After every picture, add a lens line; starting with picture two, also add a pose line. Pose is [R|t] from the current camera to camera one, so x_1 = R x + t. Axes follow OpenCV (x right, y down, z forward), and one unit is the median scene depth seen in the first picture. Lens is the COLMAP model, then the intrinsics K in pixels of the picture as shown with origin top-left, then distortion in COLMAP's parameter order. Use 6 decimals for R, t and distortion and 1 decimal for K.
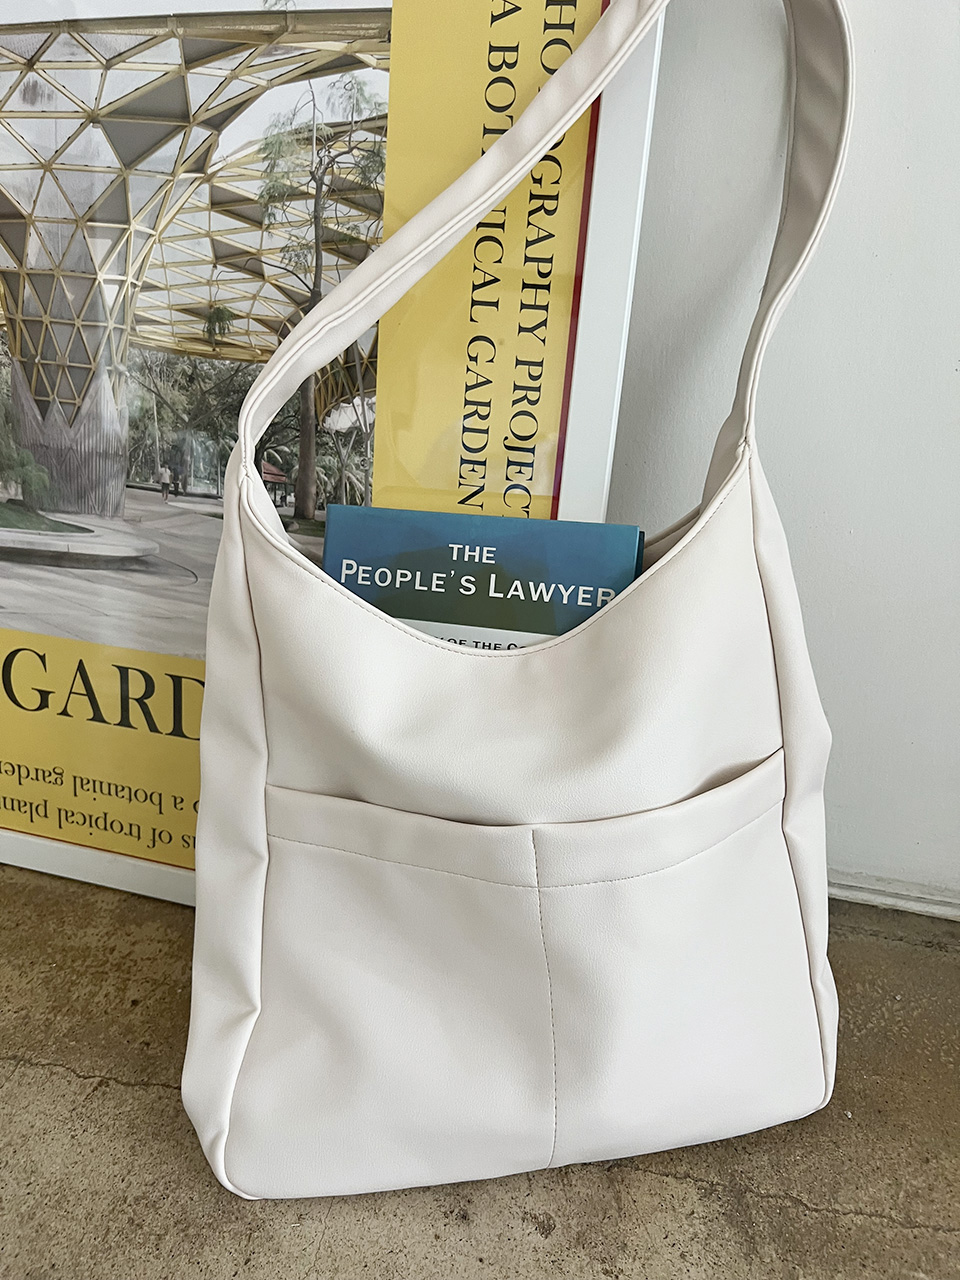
lens RADIAL K [[983.1, 0, 485.6], [0, 983.1, 639.8], [0, 0, 1]] dist [0.035634, -0.060232]
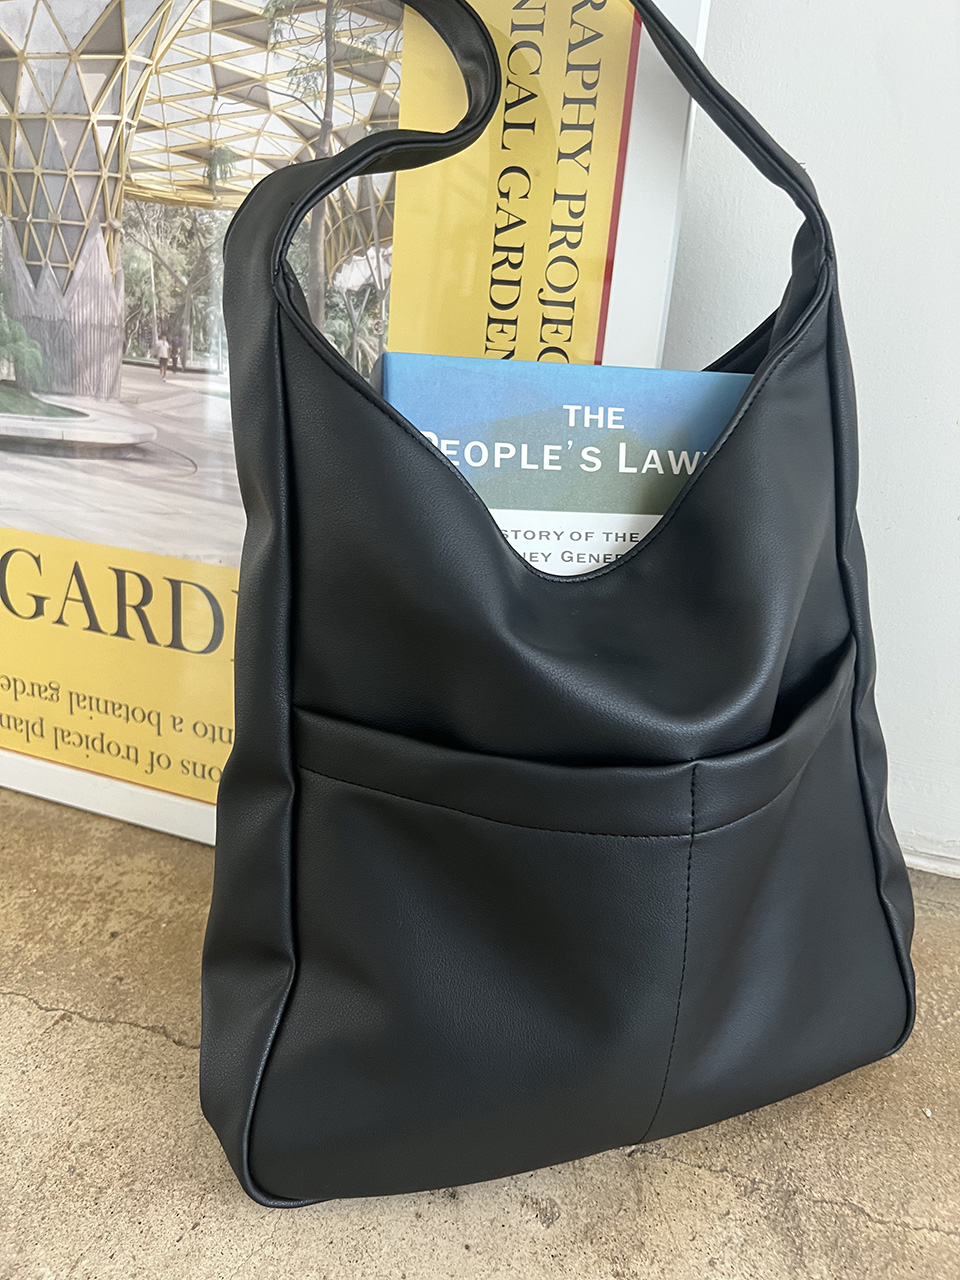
lens RADIAL K [[983.1, 0, 485.3], [0, 983.1, 655.6], [0, 0, 1]] dist [0.035634, -0.060232]
pose [[0.995827, 0.033824, -0.084759, 0.055465], [-0.032467, 0.999322, 0.017335, 0.094347], [0.085288, -0.014511, 0.996251, 0.147231]]
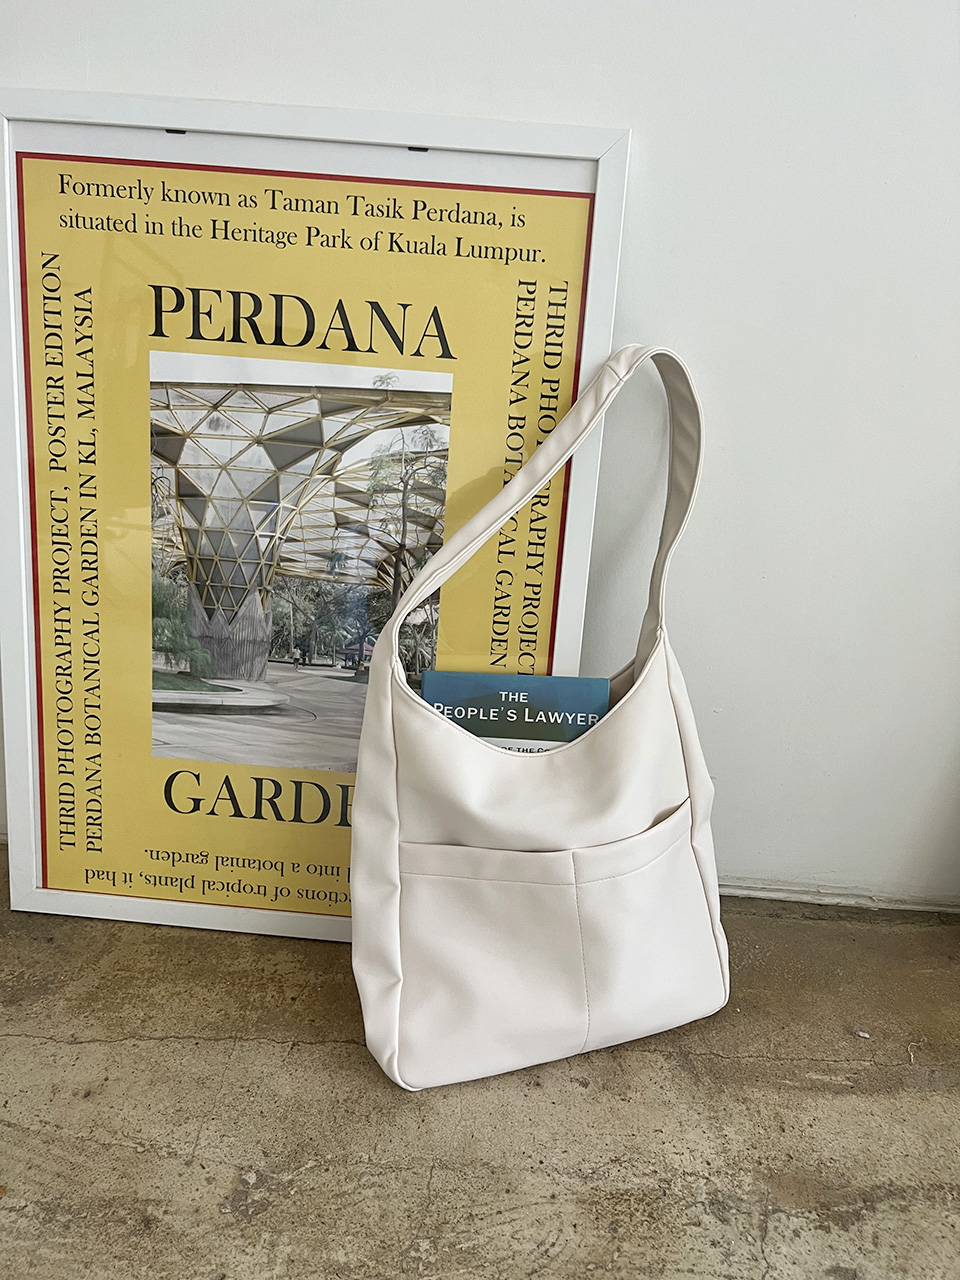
lens RADIAL K [[983.1, 0, 494.6], [0, 983.1, 653.7], [0, 0, 1]] dist [0.035634, -0.060232]
pose [[0.980465, -0.047743, 0.190813, -0.347065], [0.060168, 0.996392, -0.059857, -0.059707], [-0.187267, 0.070169, 0.979800, -0.650093]]
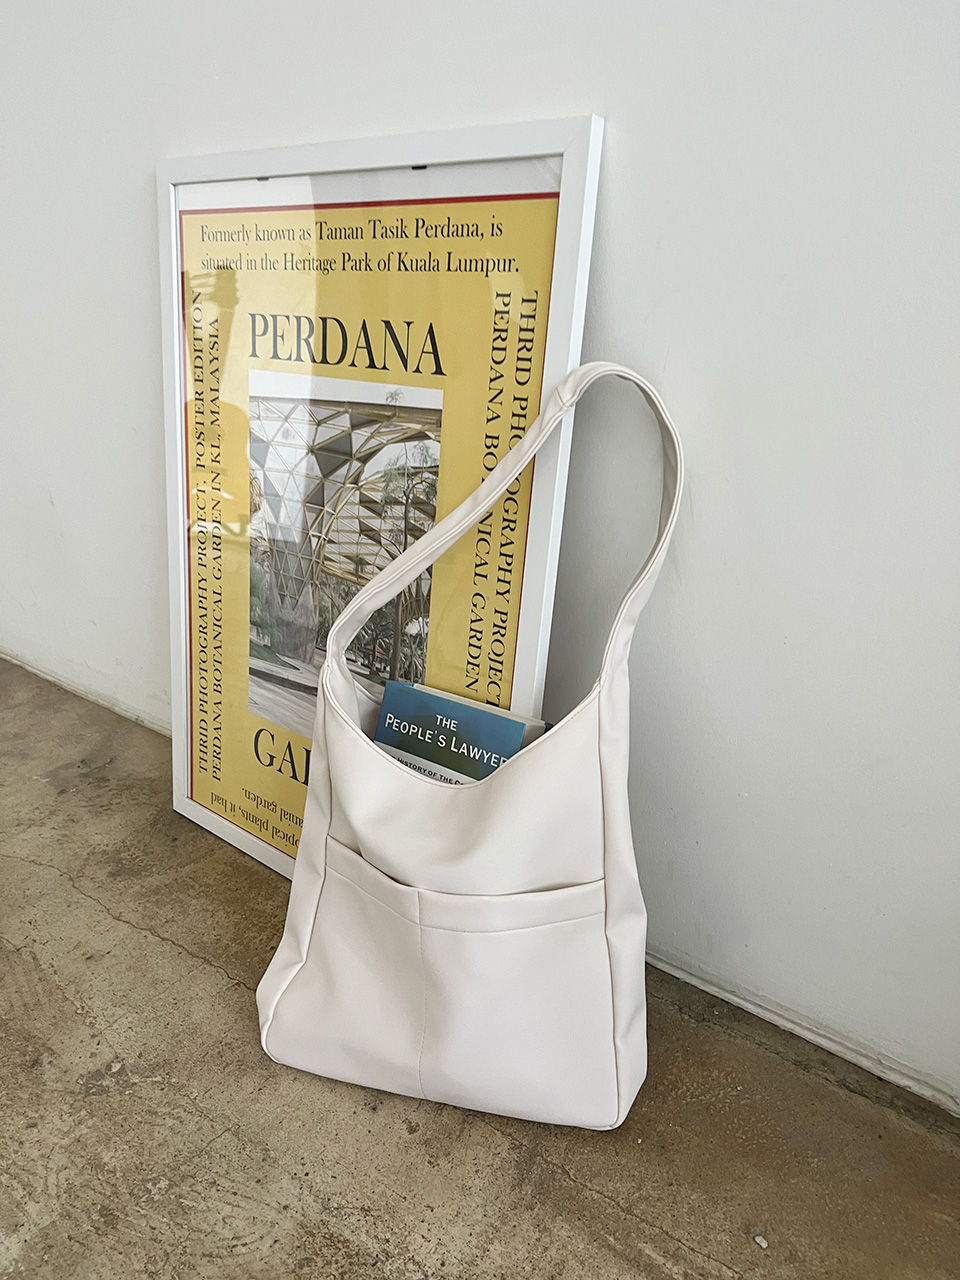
lens RADIAL K [[983.1, 0, 467.9], [0, 983.1, 651.3], [0, 0, 1]] dist [0.035634, -0.060232]
pose [[0.893108, 0.117705, -0.434169, 0.692460], [-0.139036, 0.990131, -0.017576, -0.174988], [0.427816, 0.076062, 0.900660, -0.478920]]
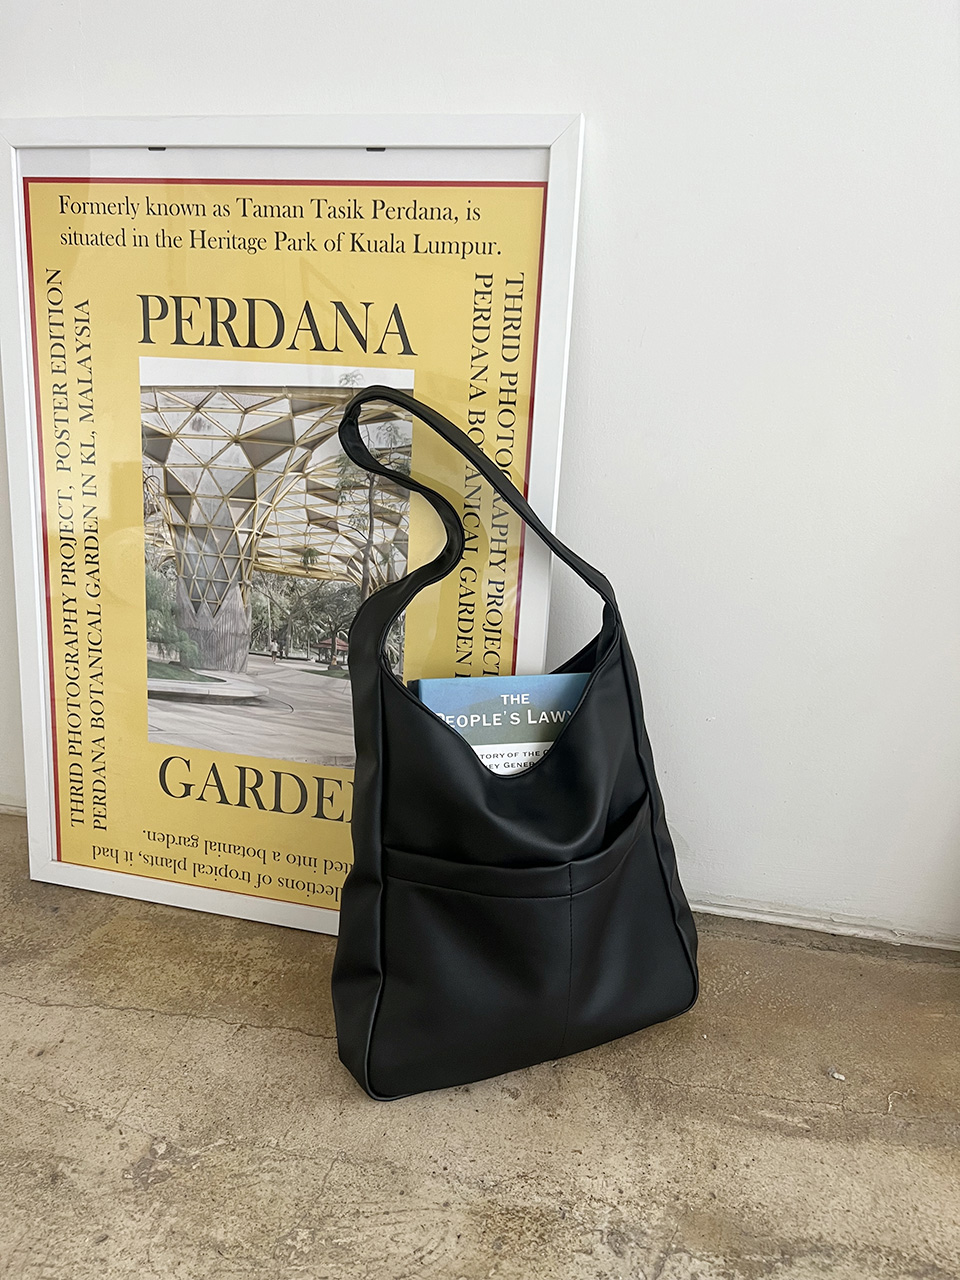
lens RADIAL K [[983.1, 0, 493.2], [0, 983.1, 653.3], [0, 0, 1]] dist [0.035634, -0.060232]
pose [[0.999775, -0.020378, 0.005960, 0.025232], [0.020803, 0.996319, -0.083157, -0.016578], [-0.004244, 0.083263, 0.996519, -0.662838]]
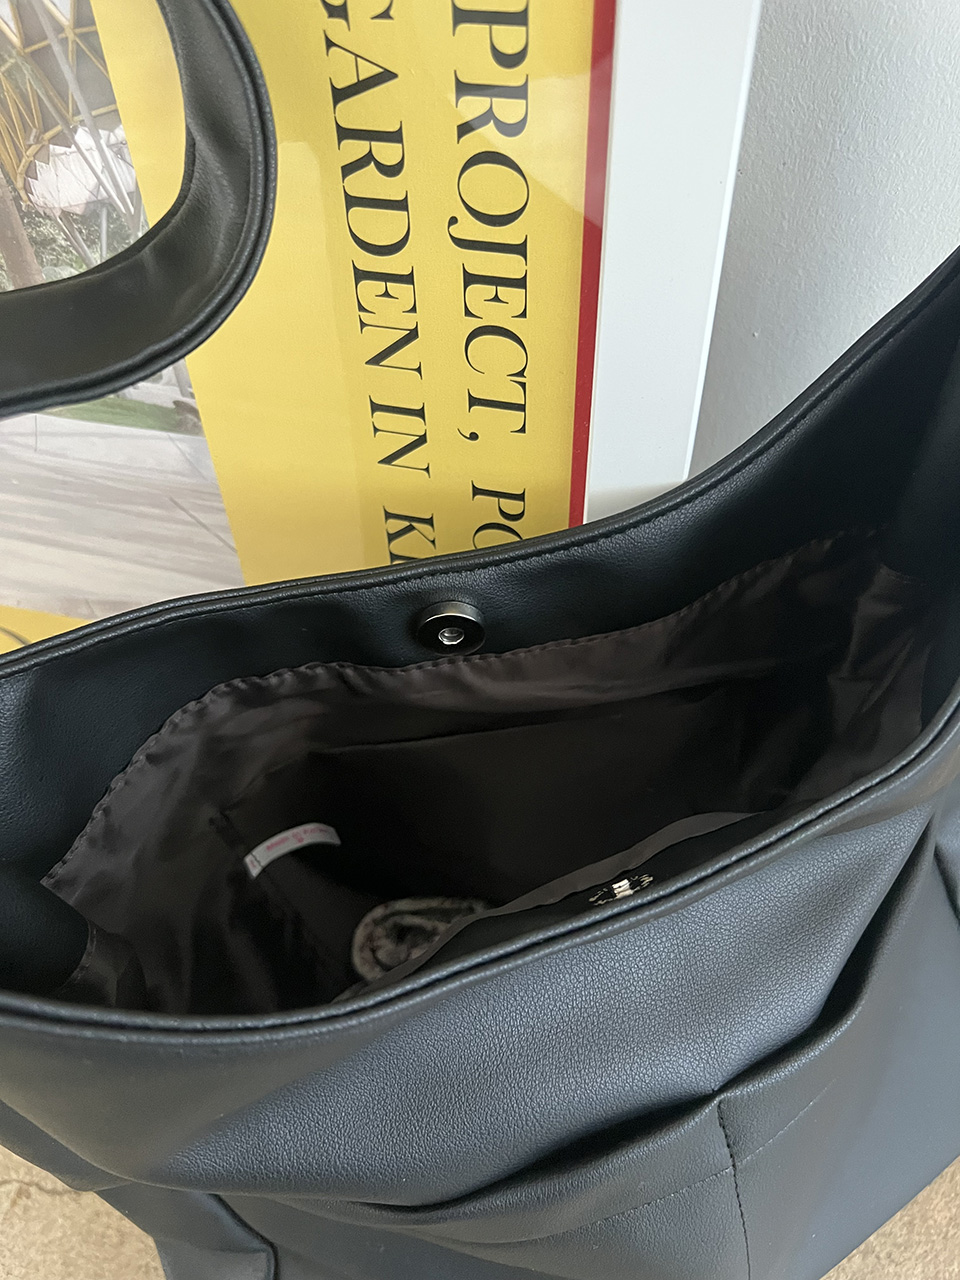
lens RADIAL K [[983.1, 0, 482.4], [0, 983.1, 633.7], [0, 0, 1]] dist [0.035634, -0.060232]
pose [[0.994457, -0.073141, -0.075537, 0.050757], [0.100700, 0.869184, 0.484127, -0.252021], [0.030246, -0.489050, 0.871731, 0.564082]]
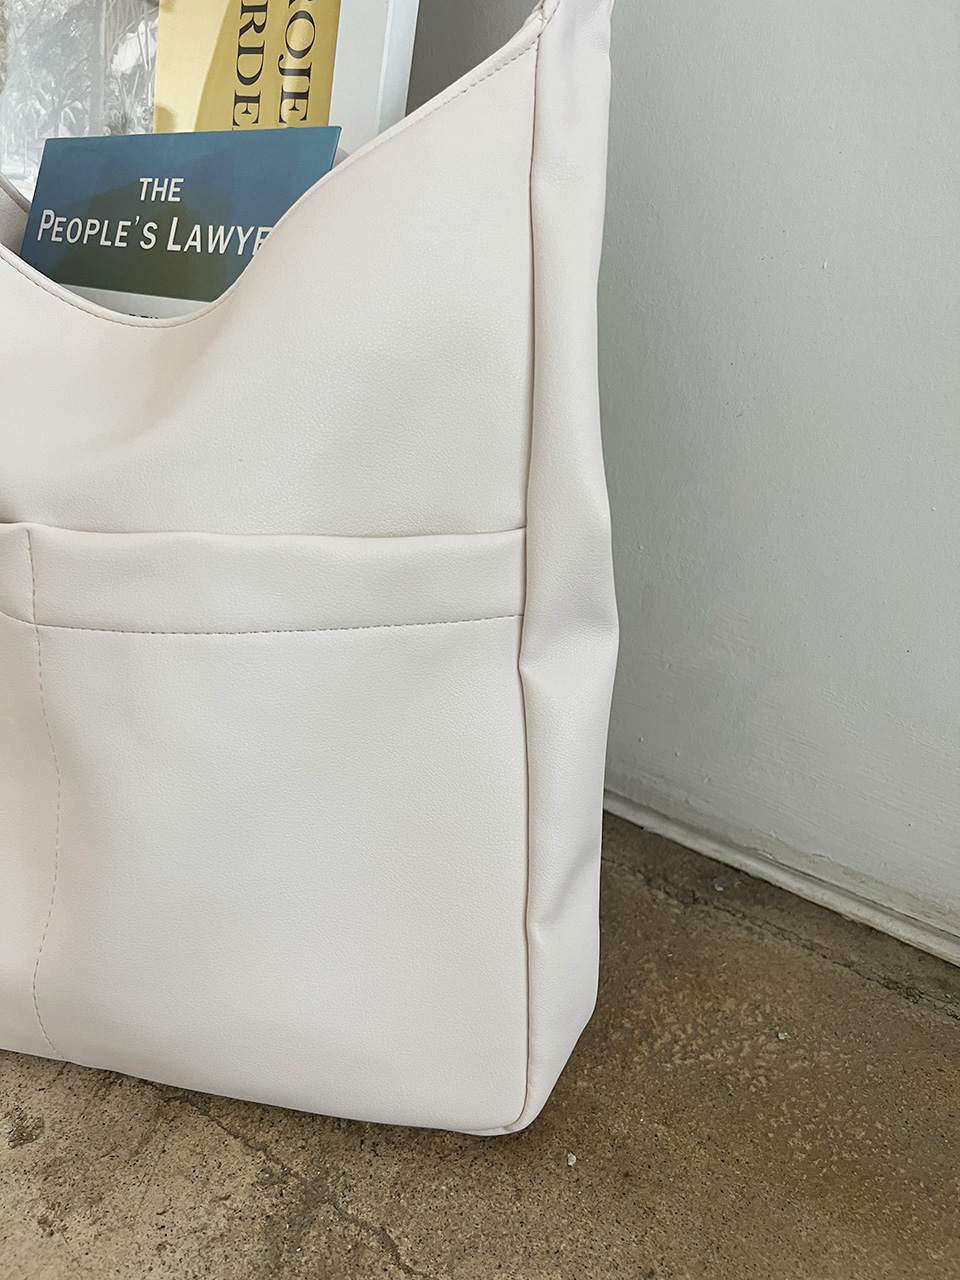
lens RADIAL K [[983.1, 0, 478.2], [0, 983.1, 665.7], [0, 0, 1]] dist [0.035634, -0.060232]
pose [[0.927229, 0.188044, -0.323861, 0.457373], [-0.185255, 0.981887, 0.039722, 0.164494], [0.325465, 0.023165, 0.945270, 0.392414]]
